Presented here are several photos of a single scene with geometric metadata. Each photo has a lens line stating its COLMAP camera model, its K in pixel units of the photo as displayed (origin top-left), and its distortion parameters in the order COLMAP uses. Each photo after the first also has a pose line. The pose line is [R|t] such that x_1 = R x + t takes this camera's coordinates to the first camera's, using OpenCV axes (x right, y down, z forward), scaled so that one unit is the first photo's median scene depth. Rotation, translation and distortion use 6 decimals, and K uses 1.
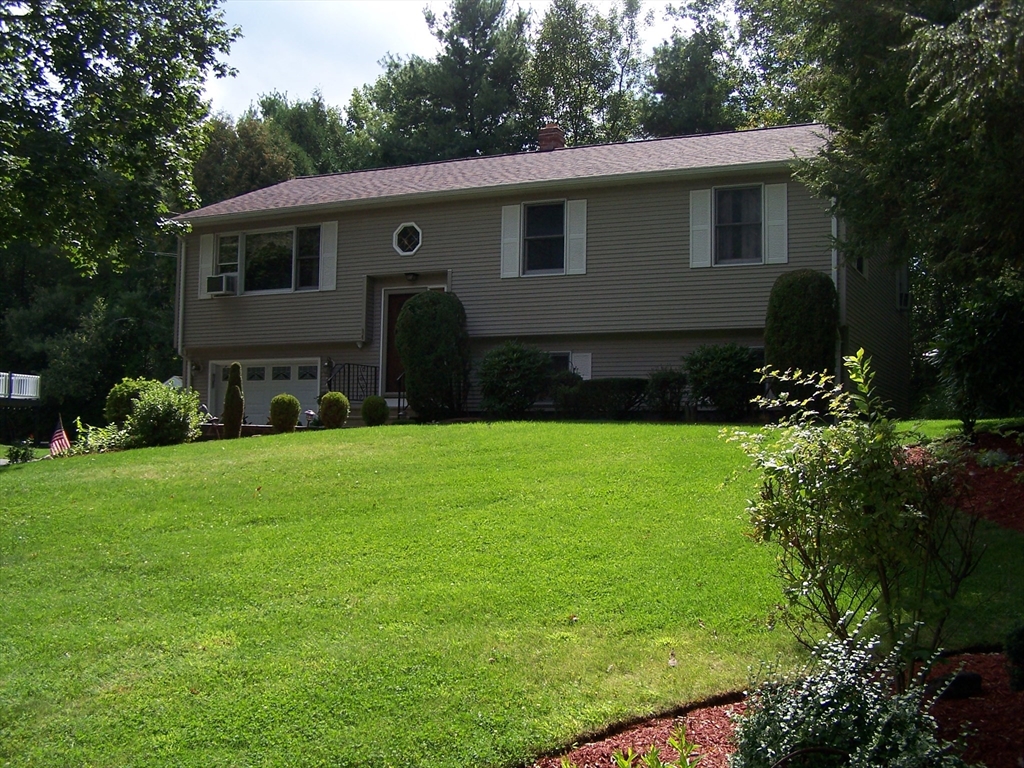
lens RADIAL K [[1261.1, 0, 512.0], [0, 1261.1, 384.0], [0, 0, 1]] dist [-0.059302, -0.021481]
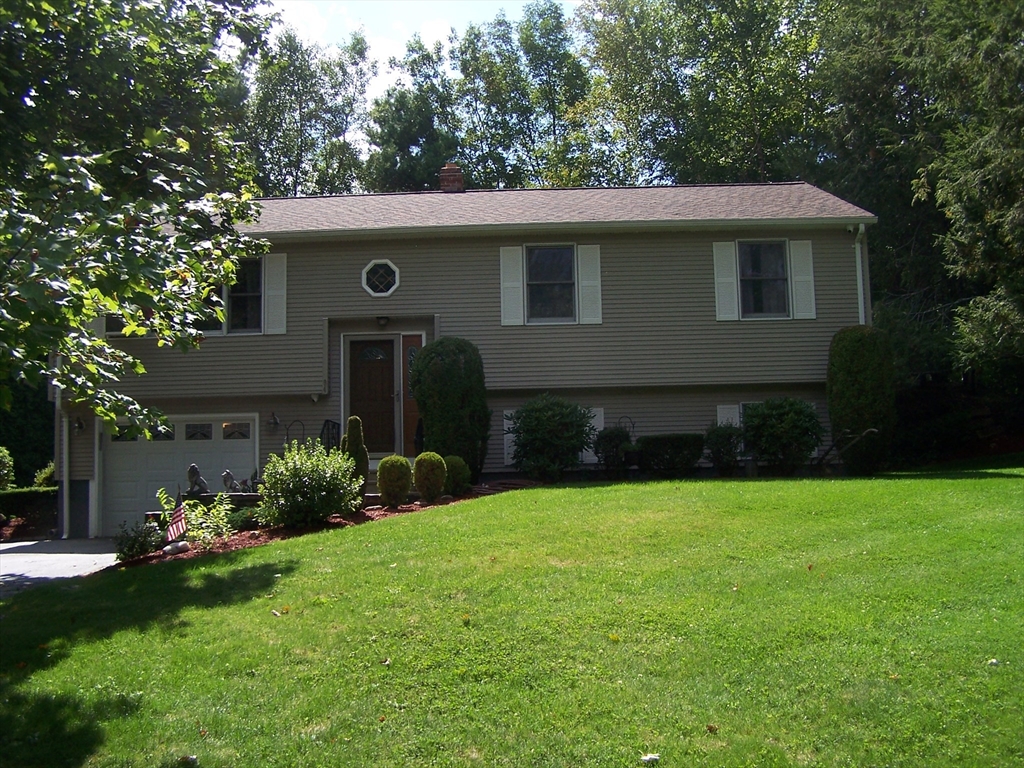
lens RADIAL K [[1261.1, 0, 512.0], [0, 1261.1, 384.0], [0, 0, 1]] dist [-0.059302, -0.021481]
pose [[0.906288, 0.014059, 0.422428, -0.388035], [0.009324, 0.998538, -0.053236, 0.006632], [-0.422559, 0.052186, 0.904832, 0.176746]]
